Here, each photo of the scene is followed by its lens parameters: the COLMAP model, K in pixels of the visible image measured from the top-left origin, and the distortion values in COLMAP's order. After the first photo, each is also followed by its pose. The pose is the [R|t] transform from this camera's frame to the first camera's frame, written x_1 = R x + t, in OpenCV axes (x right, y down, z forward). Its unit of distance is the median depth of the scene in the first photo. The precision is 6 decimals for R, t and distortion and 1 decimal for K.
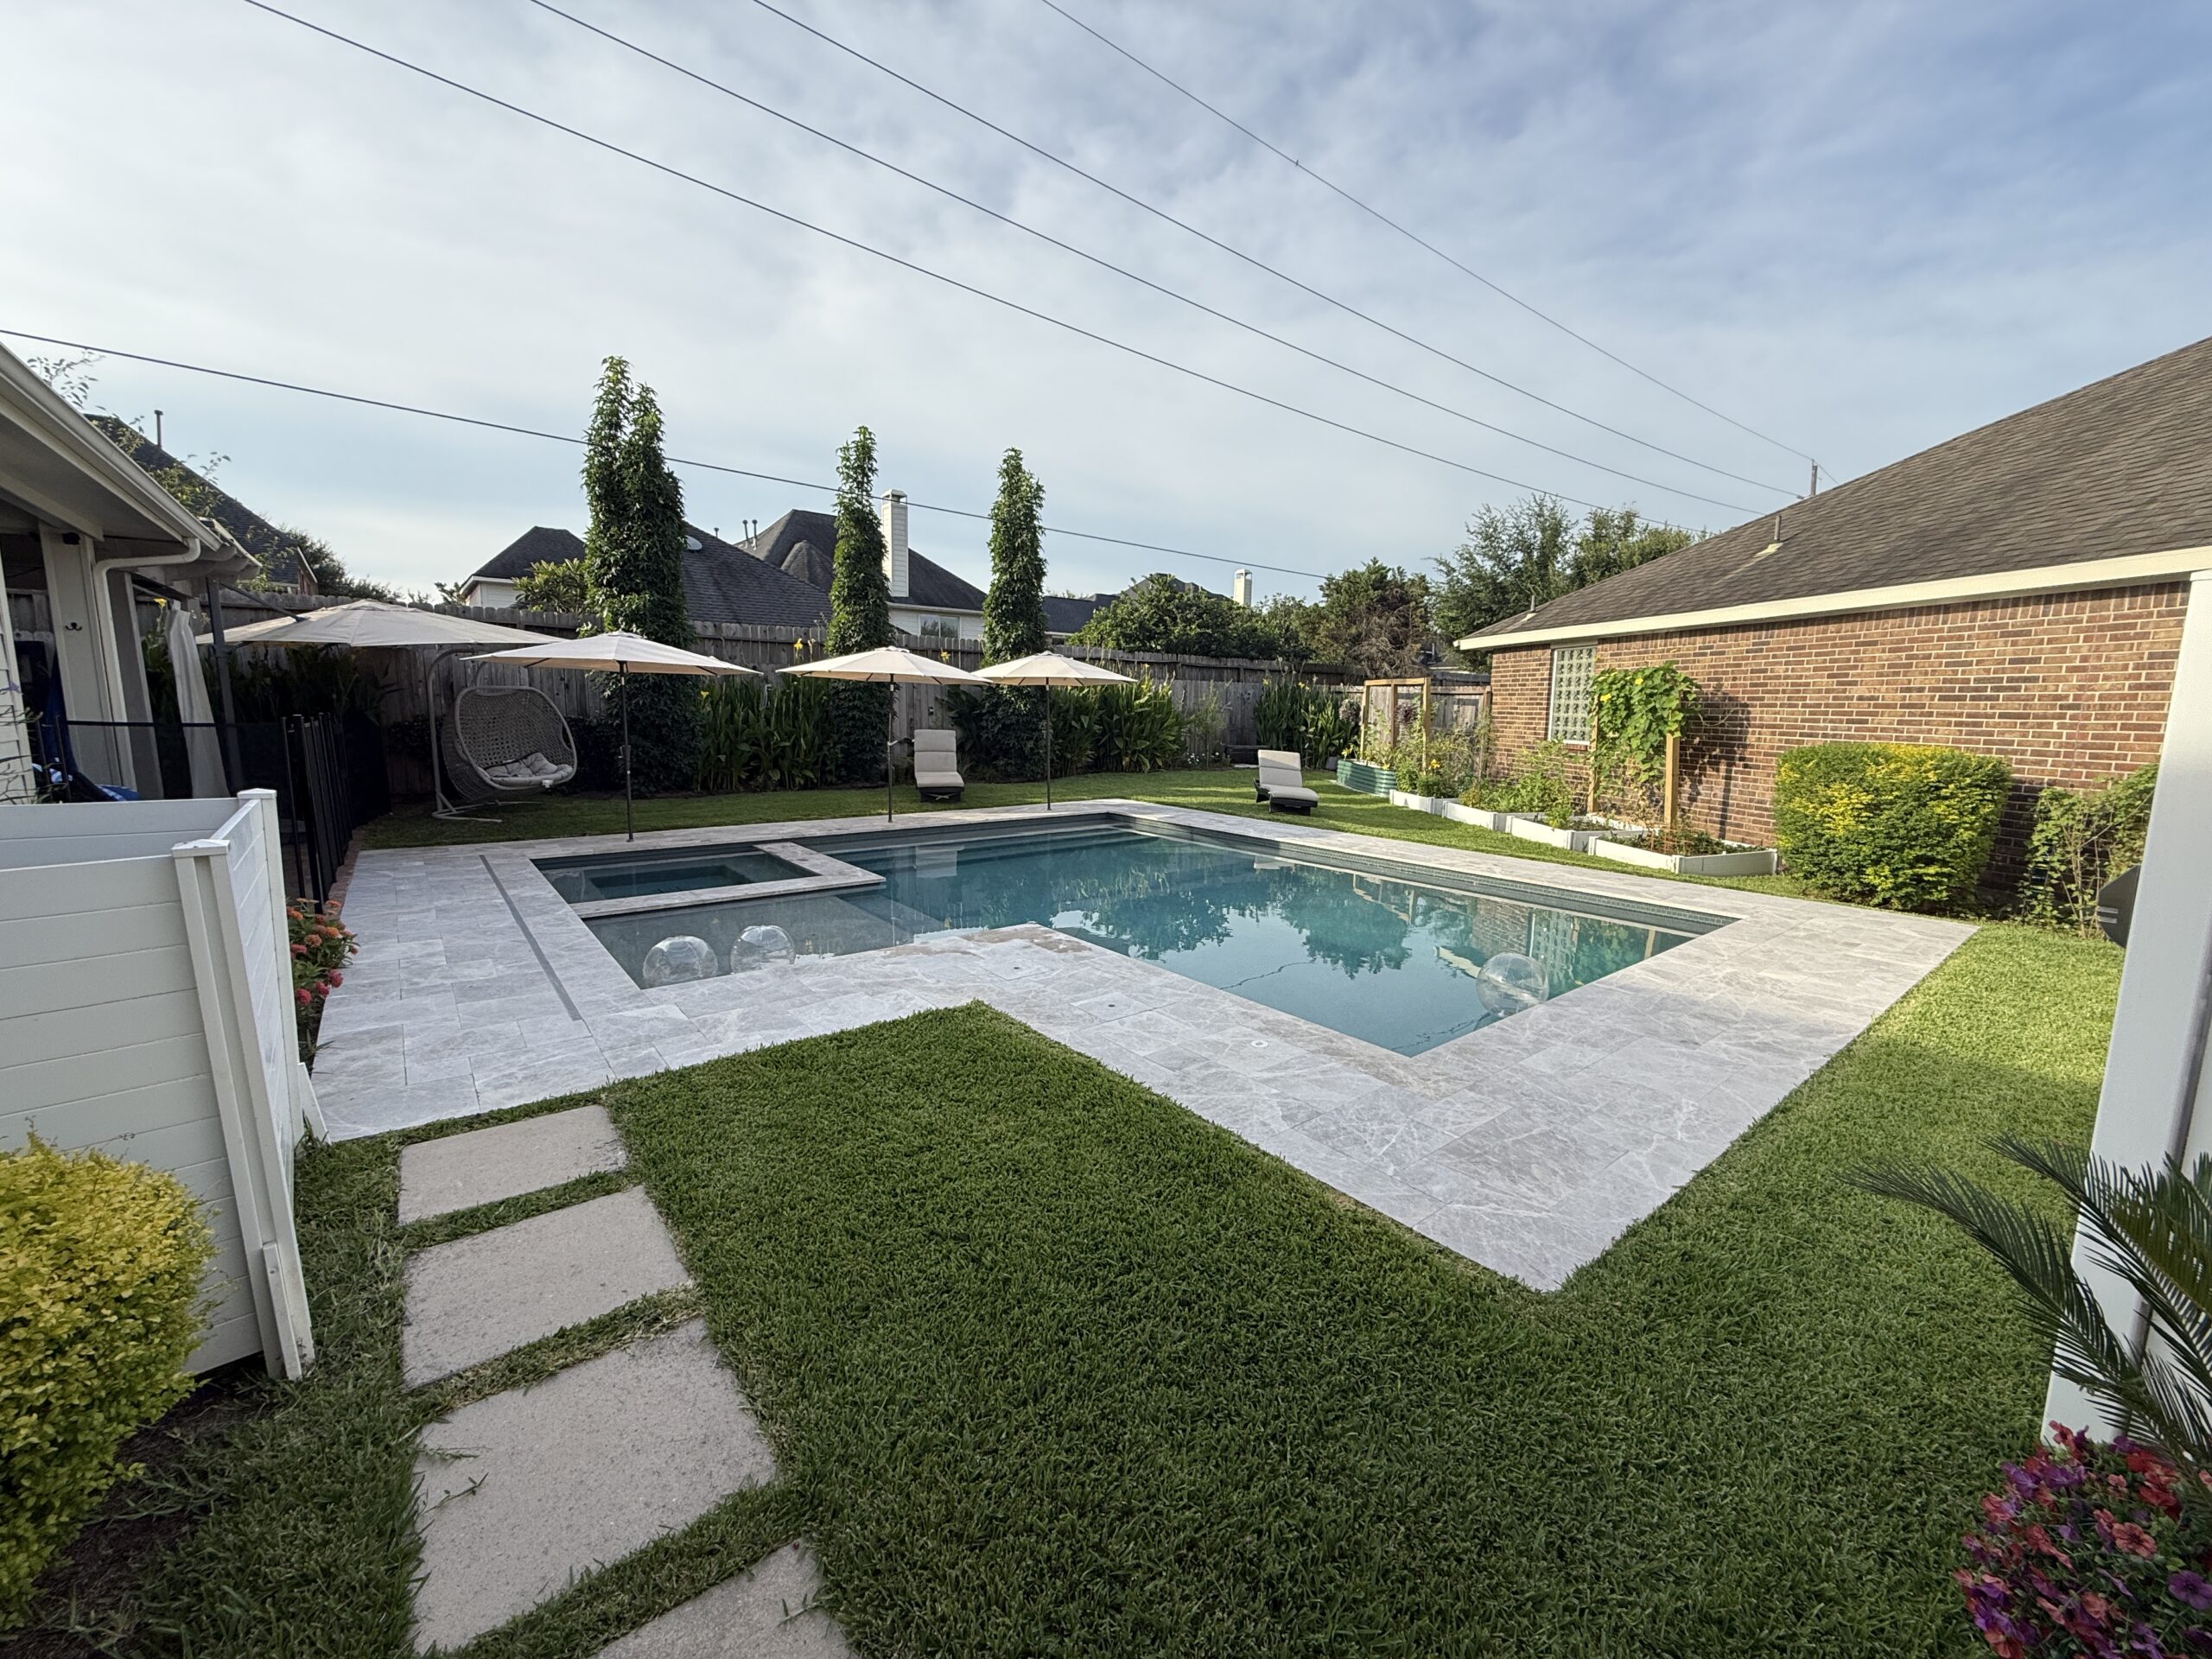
lens RADIAL K [[887.4, 0, 1108.0], [0, 887.4, 822.3], [0, 0, 1]] dist [0.000503, 0.000354]
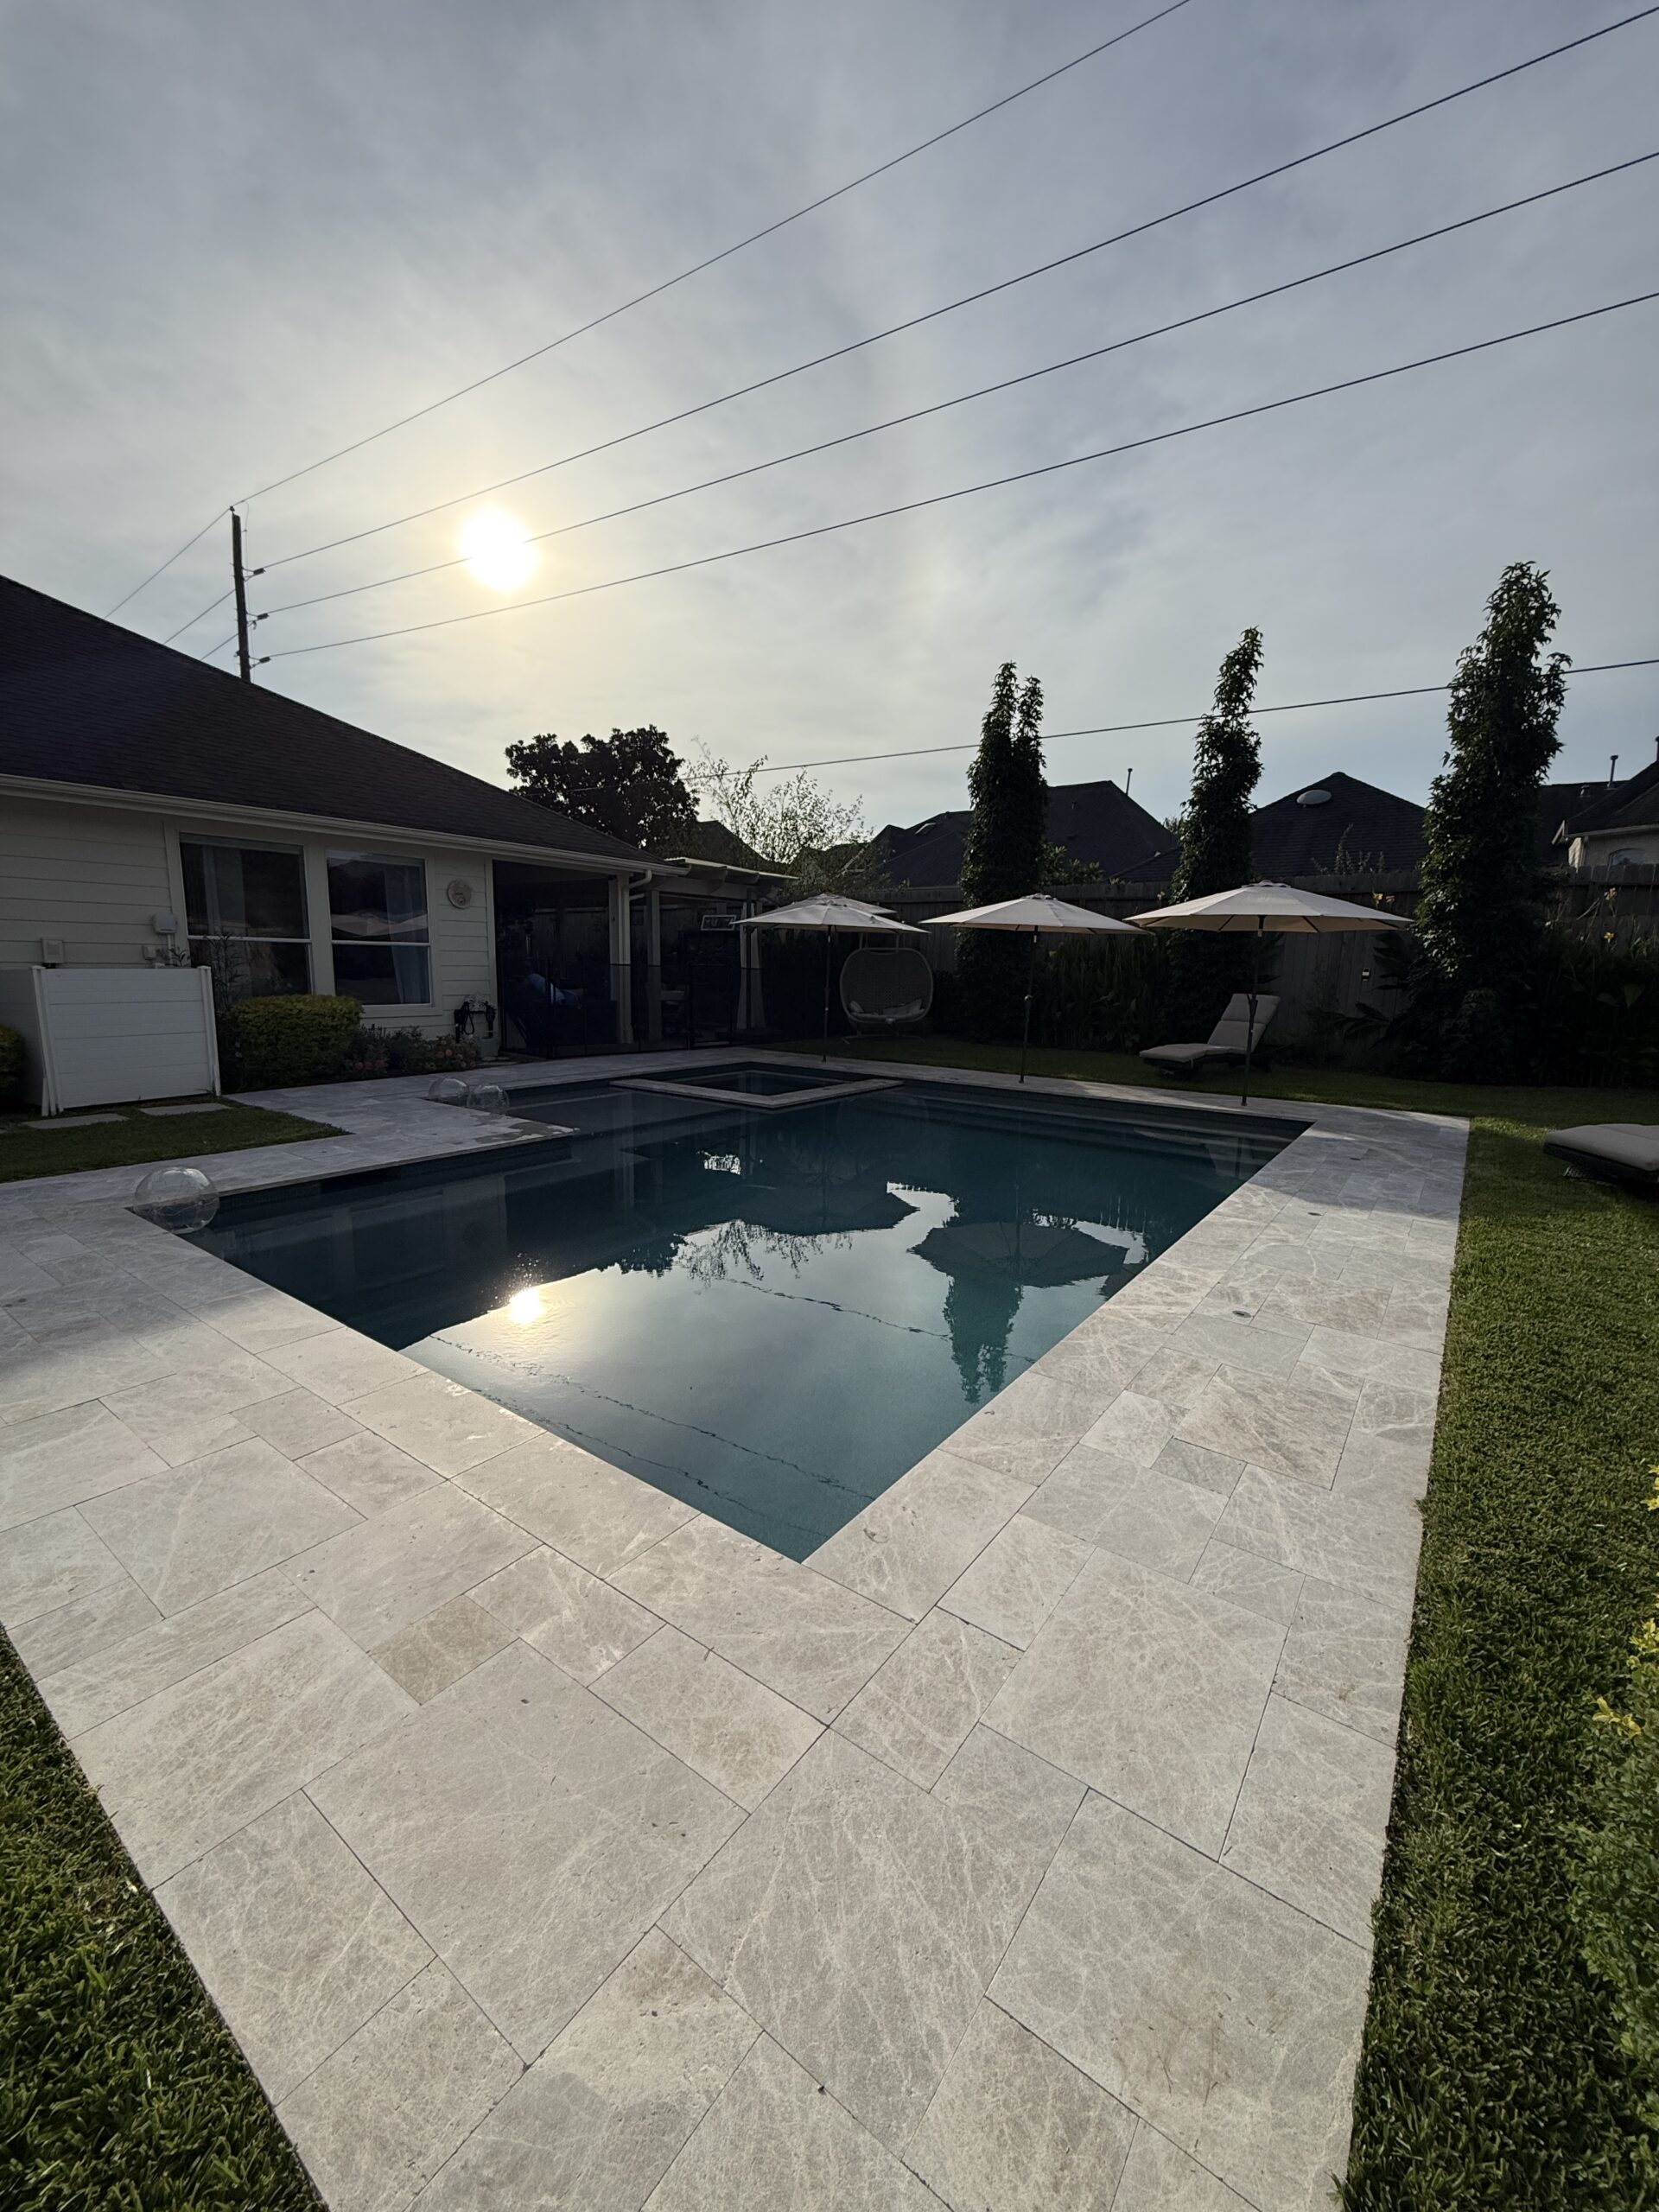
lens RADIAL K [[887.4, 0, 829.5], [0, 887.4, 1106.0], [0, 0, 1]] dist [0.000503, 0.000354]
pose [[0.252446, 0.143536, -0.956906, 1.953249], [-0.143270, 0.983581, 0.109740, -0.156950], [0.956945, 0.109392, 0.268866, 1.800783]]
